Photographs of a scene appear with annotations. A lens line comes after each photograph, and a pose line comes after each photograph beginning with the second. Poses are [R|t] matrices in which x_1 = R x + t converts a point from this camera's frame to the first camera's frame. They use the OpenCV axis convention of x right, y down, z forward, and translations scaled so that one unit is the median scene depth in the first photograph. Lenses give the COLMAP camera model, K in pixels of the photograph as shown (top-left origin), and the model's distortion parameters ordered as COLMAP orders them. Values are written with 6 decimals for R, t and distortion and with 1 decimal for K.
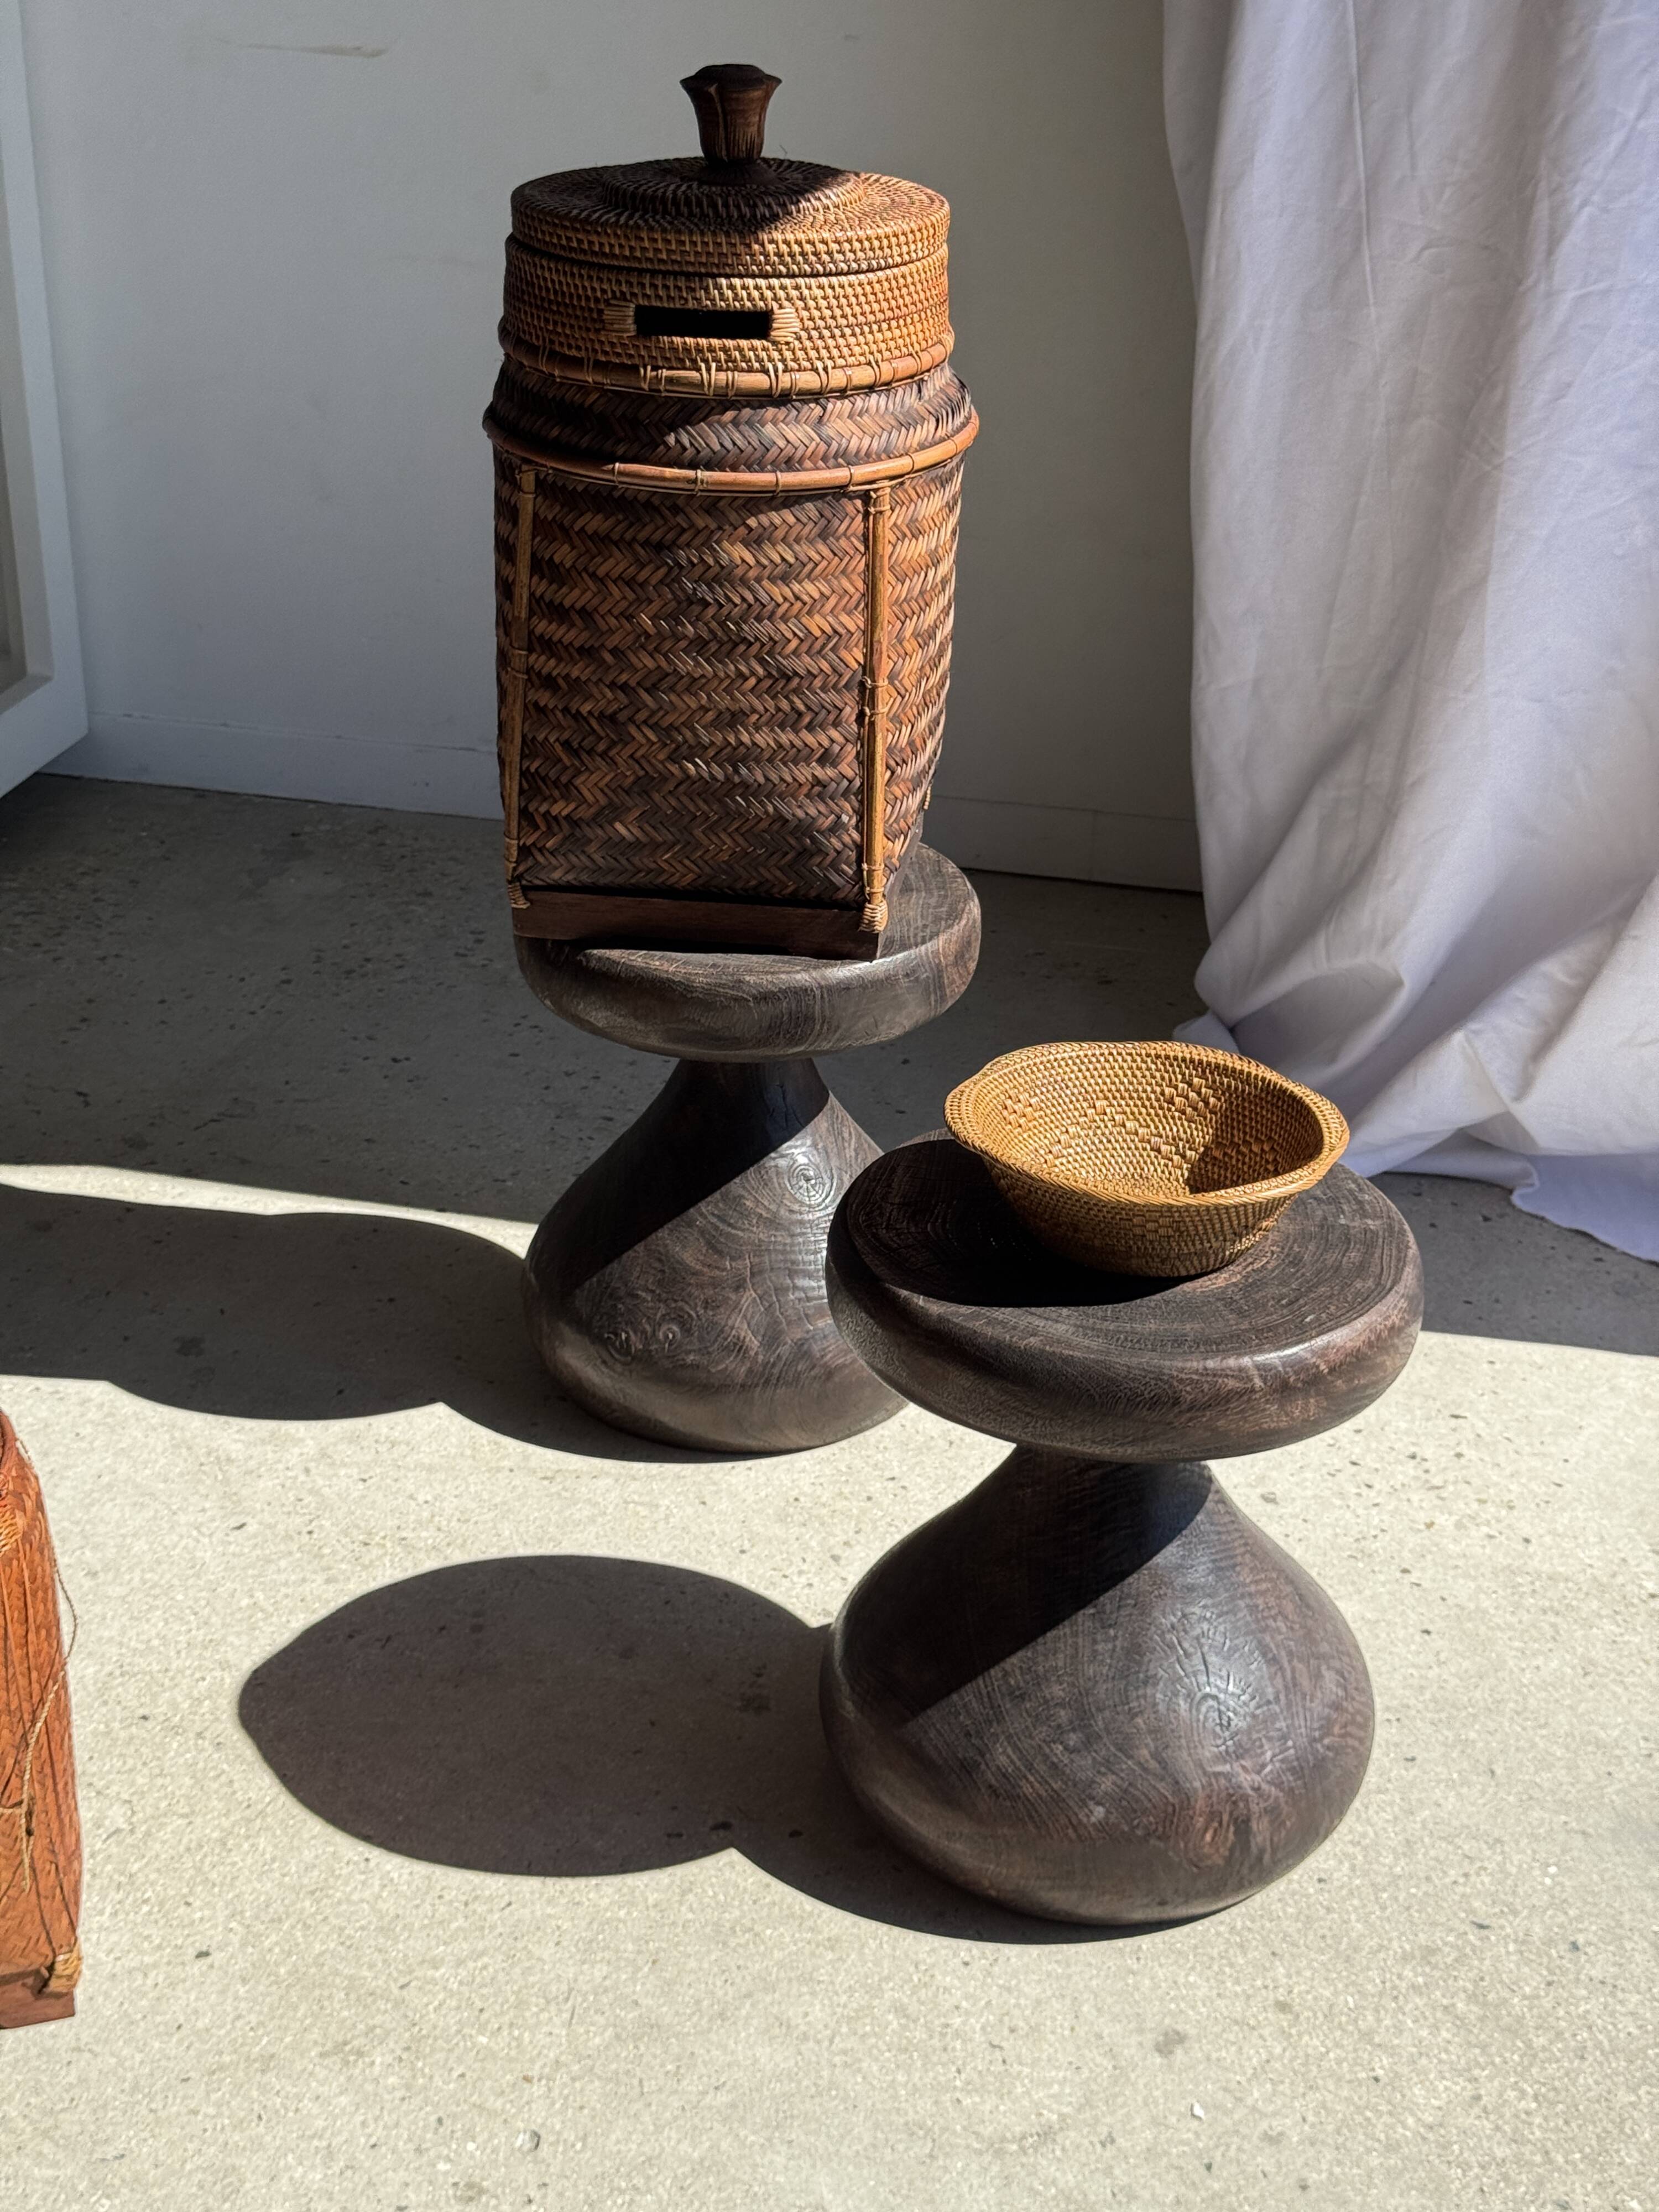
lens RADIAL K [[3080.4, 0, 836.7], [0, 3080.4, 1099.0], [0, 0, 1]] dist [0.185066, -0.374308]
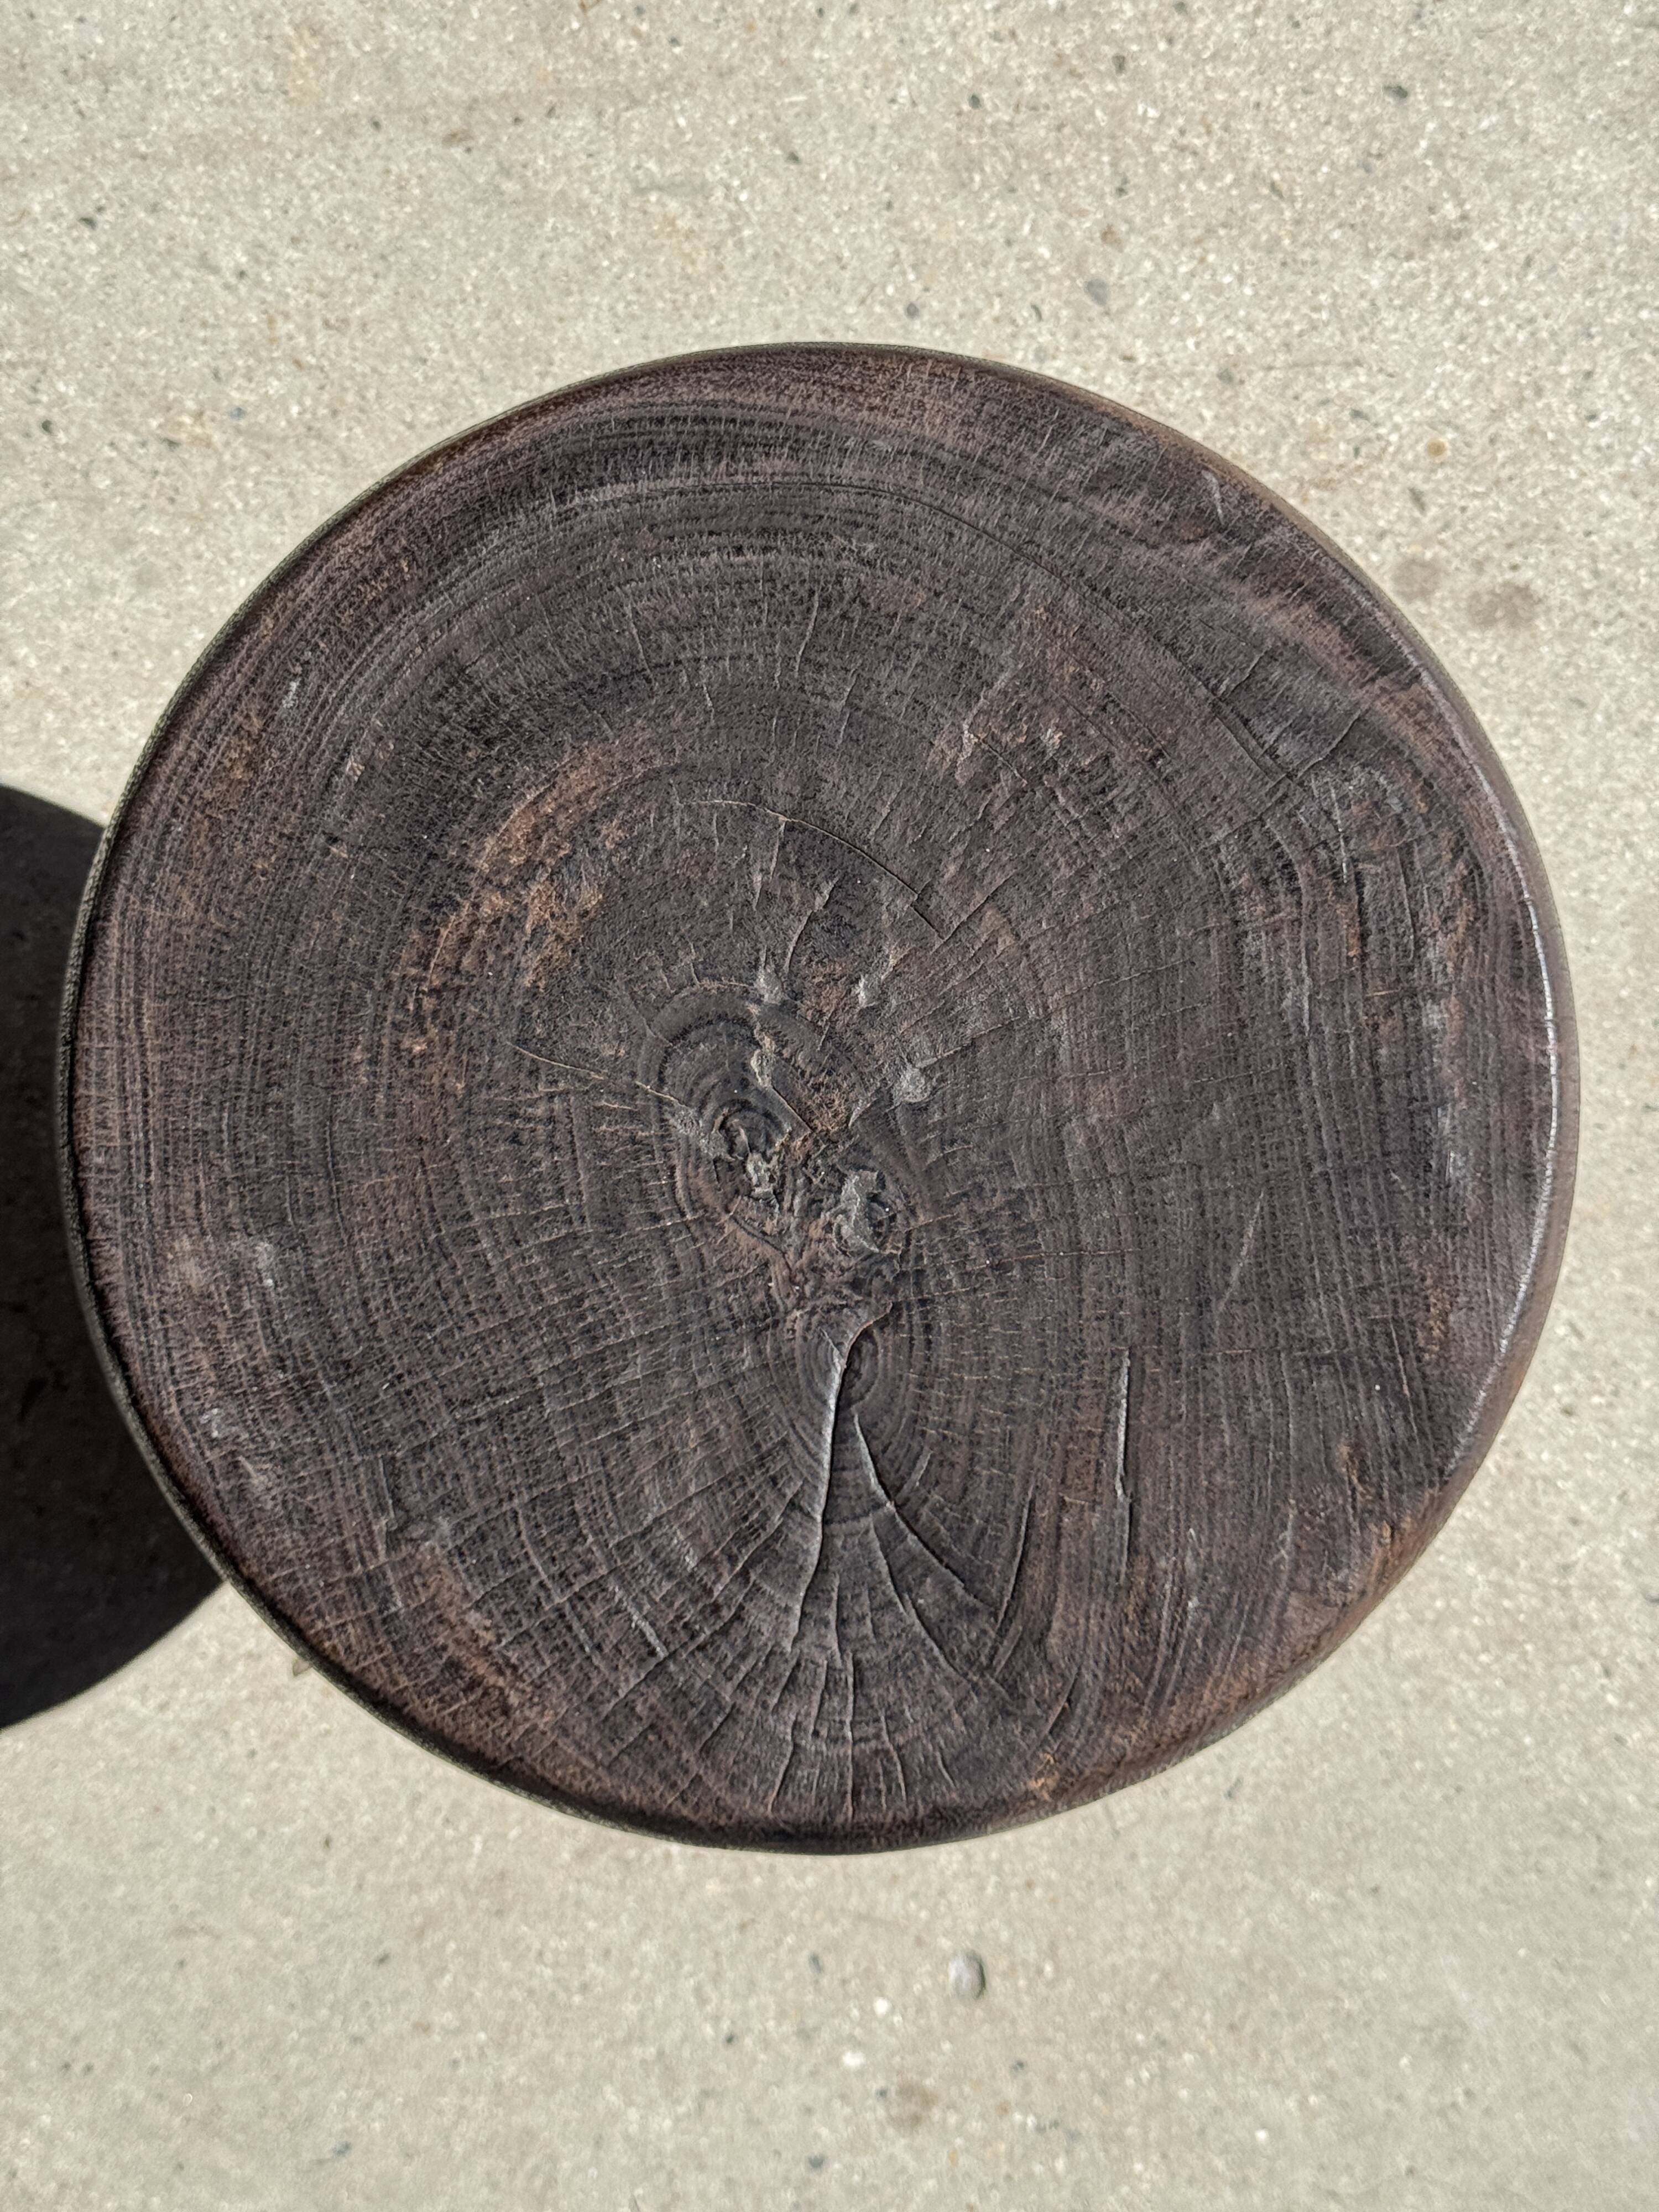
lens RADIAL K [[3107.6, 0, 847.8], [0, 3107.6, 1057.3], [0, 0, 1]] dist [0.229002, -0.612634]
pose [[0.979779, -0.200083, 0.000074, -0.078067], [0.101712, 0.498389, 0.860966, -0.279746], [-0.172301, -0.843549, 0.508662, 0.768490]]
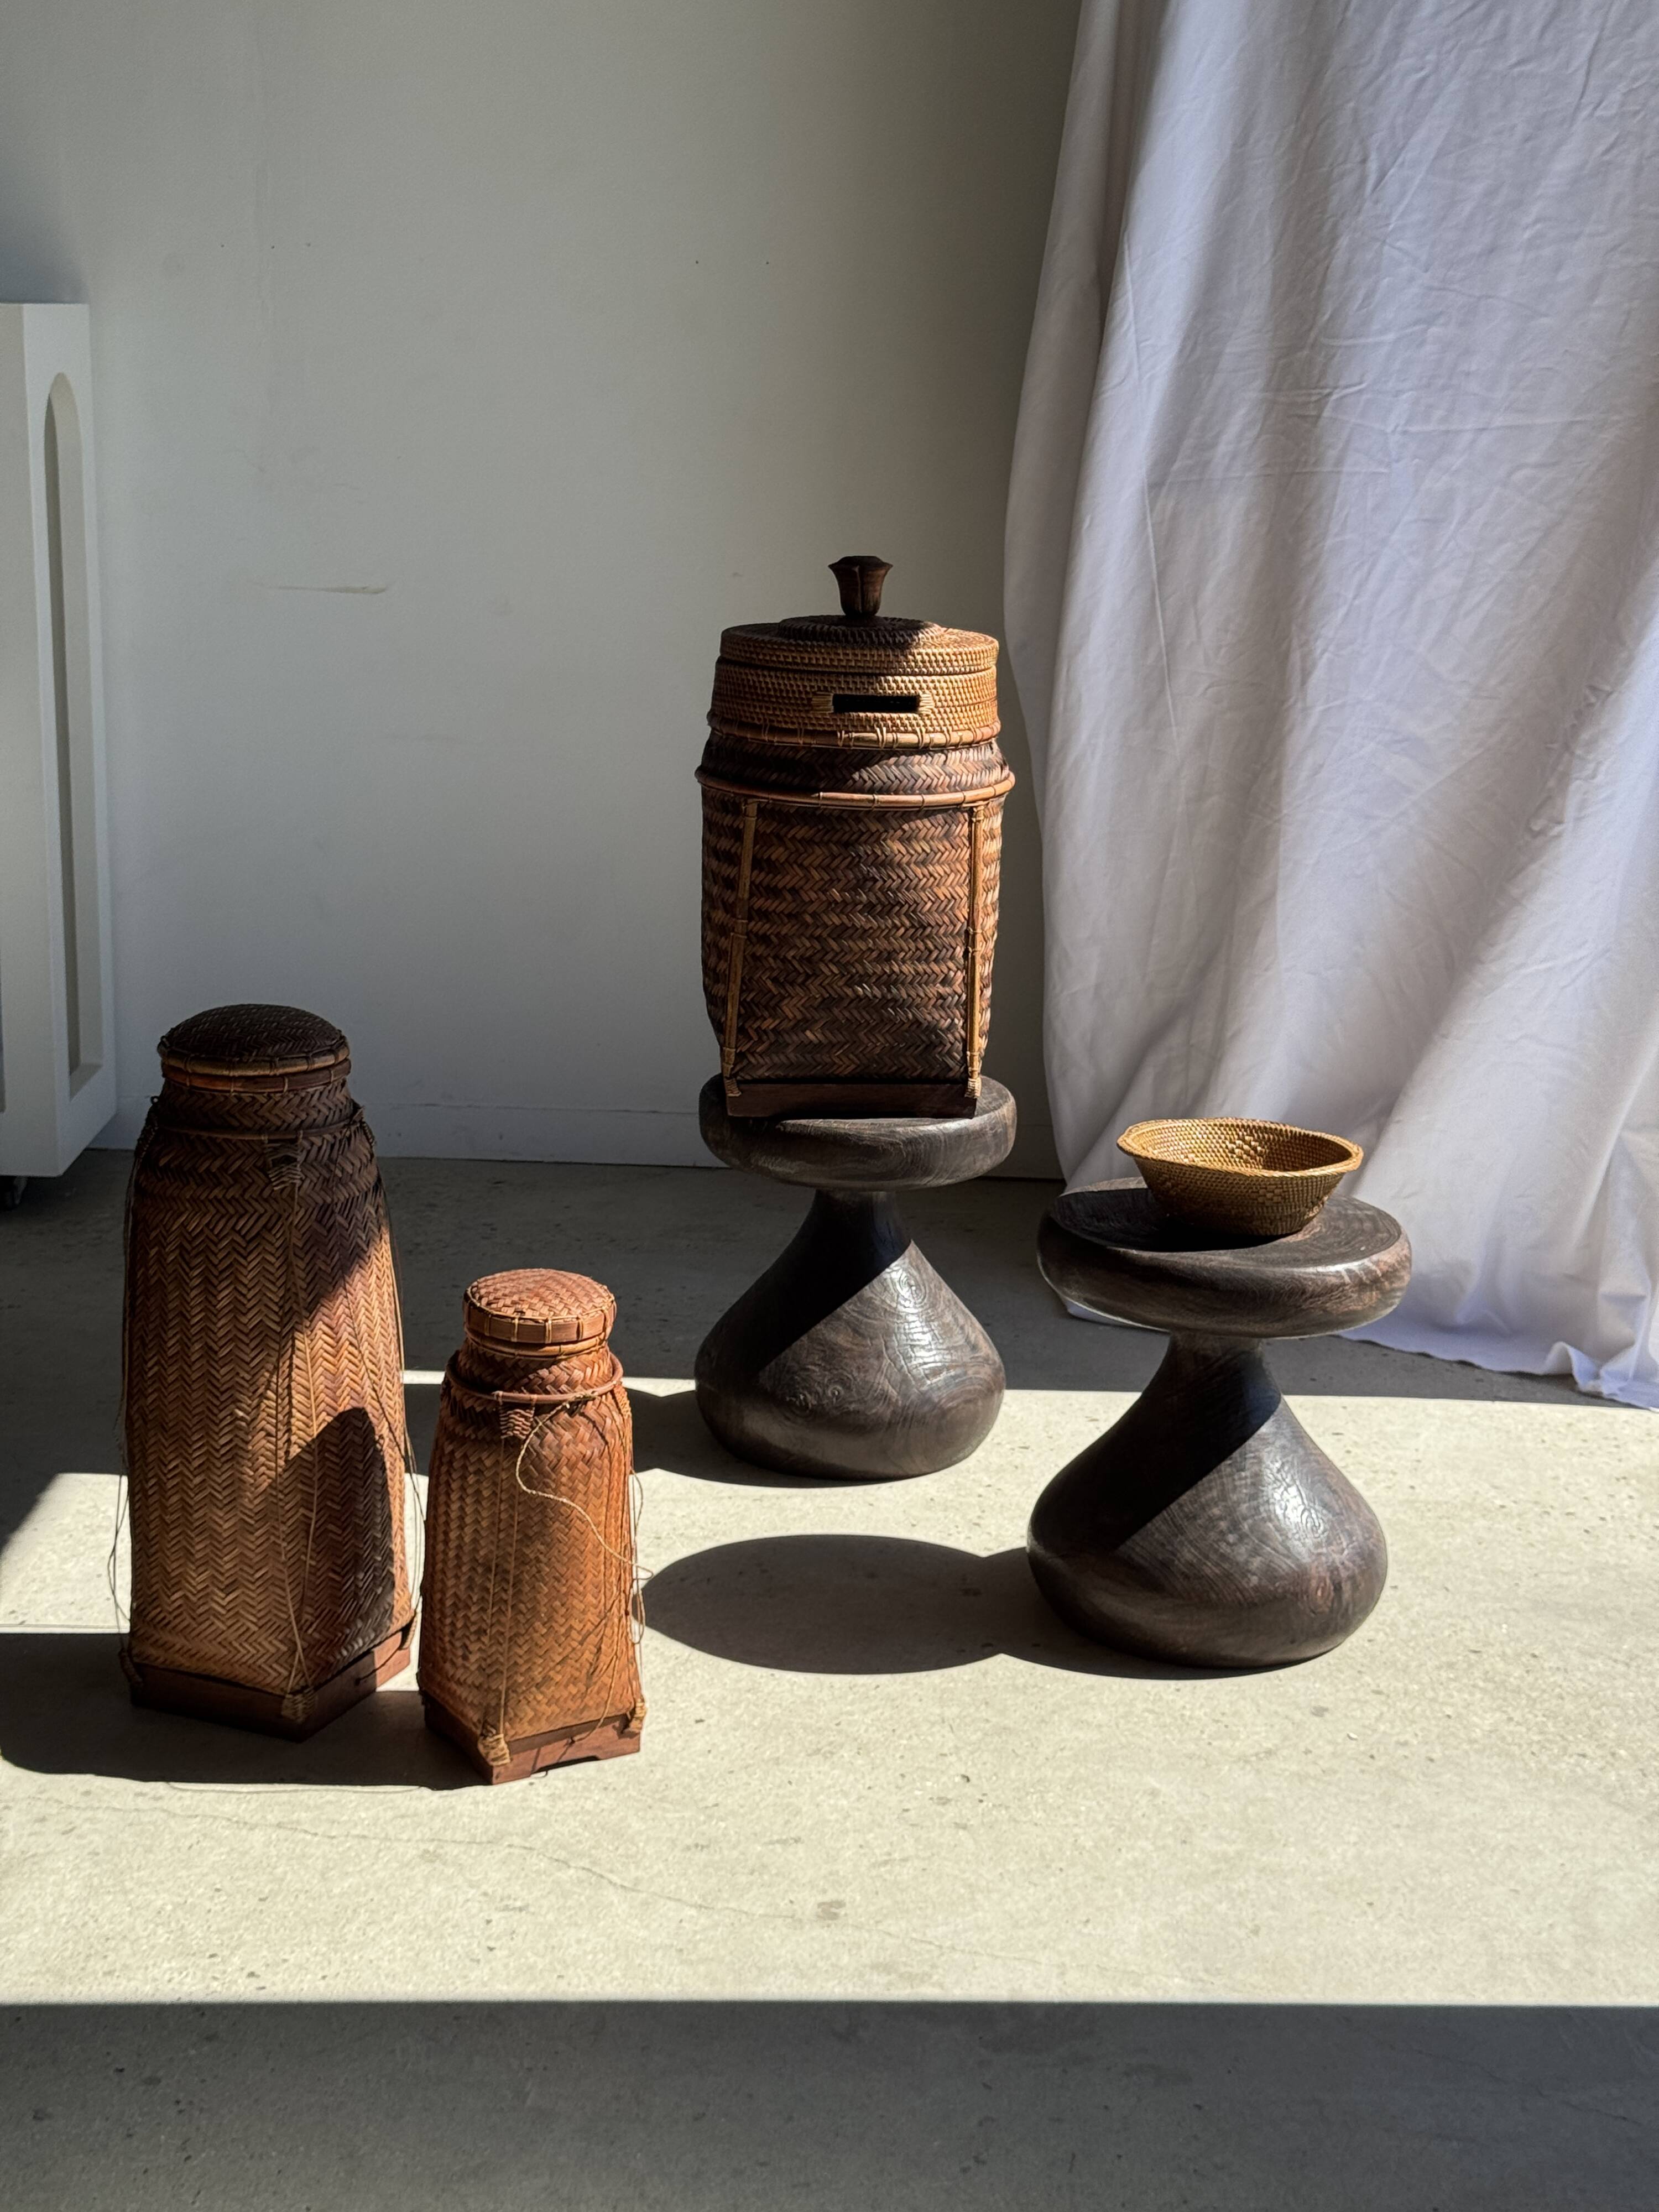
lens RADIAL K [[3063.3, 0, 829.3], [0, 3063.3, 1105.6], [0, 0, 1]] dist [0.142542, -0.082240]
pose [[0.977446, -0.043209, 0.206719, -0.432743], [0.080829, 0.980856, -0.177168, 0.247177], [-0.195106, 0.189881, 0.962226, -0.506637]]
